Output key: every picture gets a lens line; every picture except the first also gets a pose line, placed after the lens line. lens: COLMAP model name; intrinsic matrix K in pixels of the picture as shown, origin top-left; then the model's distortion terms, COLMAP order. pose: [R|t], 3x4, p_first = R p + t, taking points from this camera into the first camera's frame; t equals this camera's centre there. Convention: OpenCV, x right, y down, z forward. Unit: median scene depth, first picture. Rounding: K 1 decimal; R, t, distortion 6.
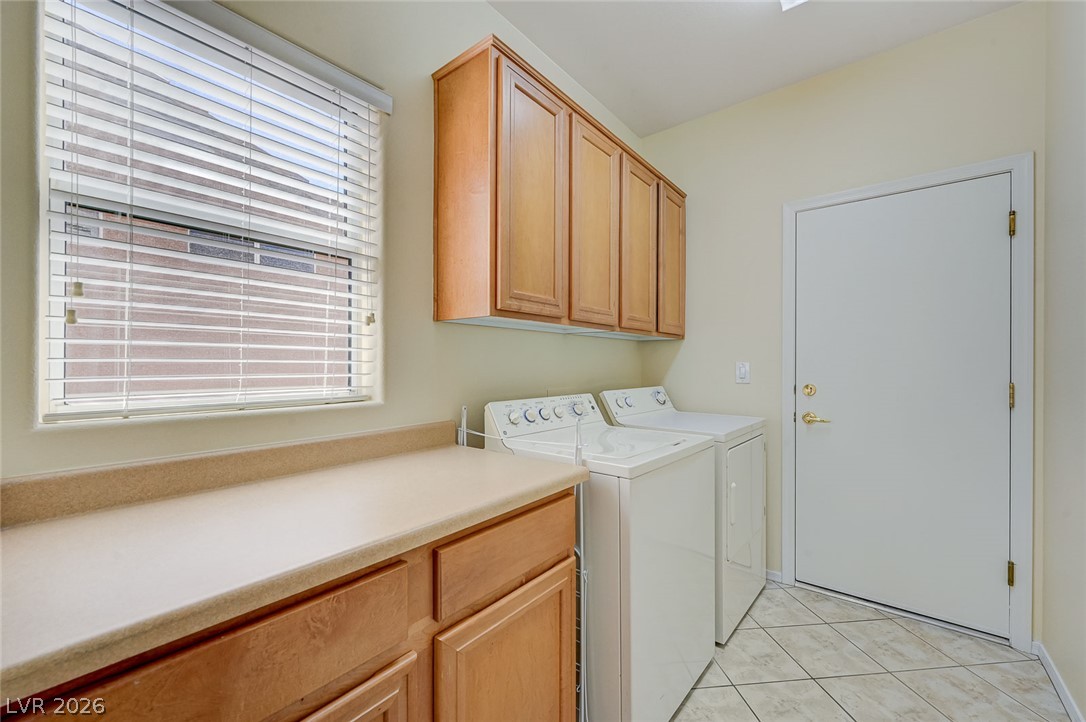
lens RADIAL K [[434.0, 0, 543.6], [0, 434.0, 367.2], [0, 0, 1]] dist [-0.000297, 0.000316]
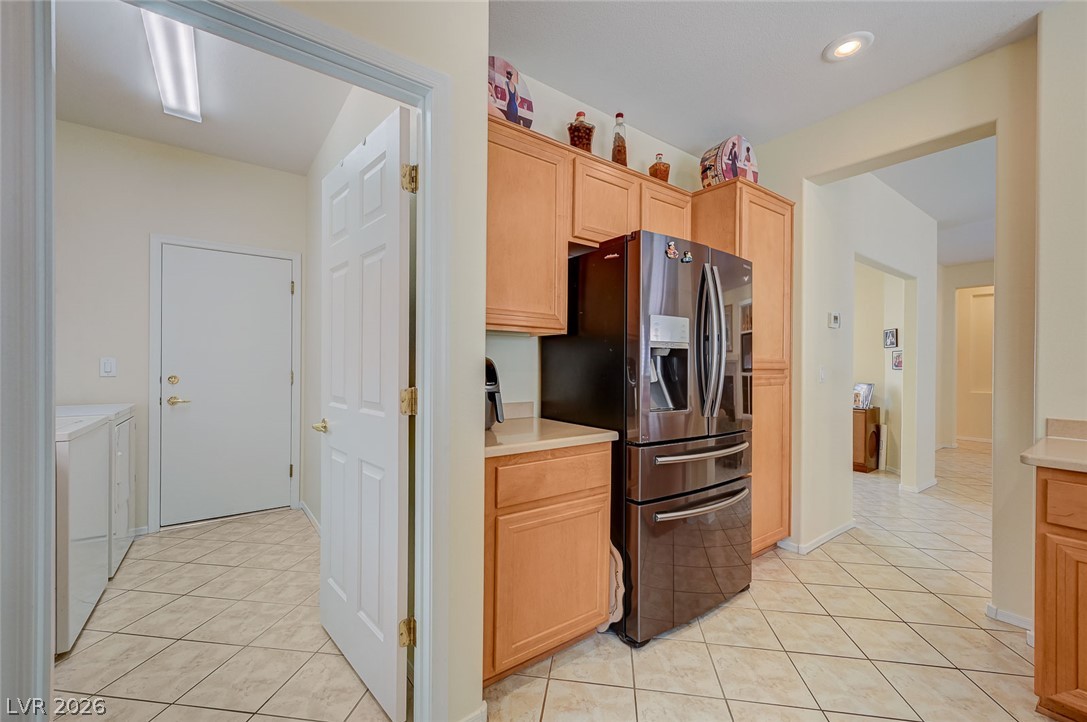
lens RADIAL K [[442.3, 0, 543.5], [0, 442.3, 361.0], [0, 0, 1]] dist [0.001863, 0.000165]
pose [[0.245873, 0.007406, 0.969274, -0.538385], [0.000615, 0.999969, -0.007797, 0.008208], [-0.969302, 0.002513, 0.245861, -0.552971]]
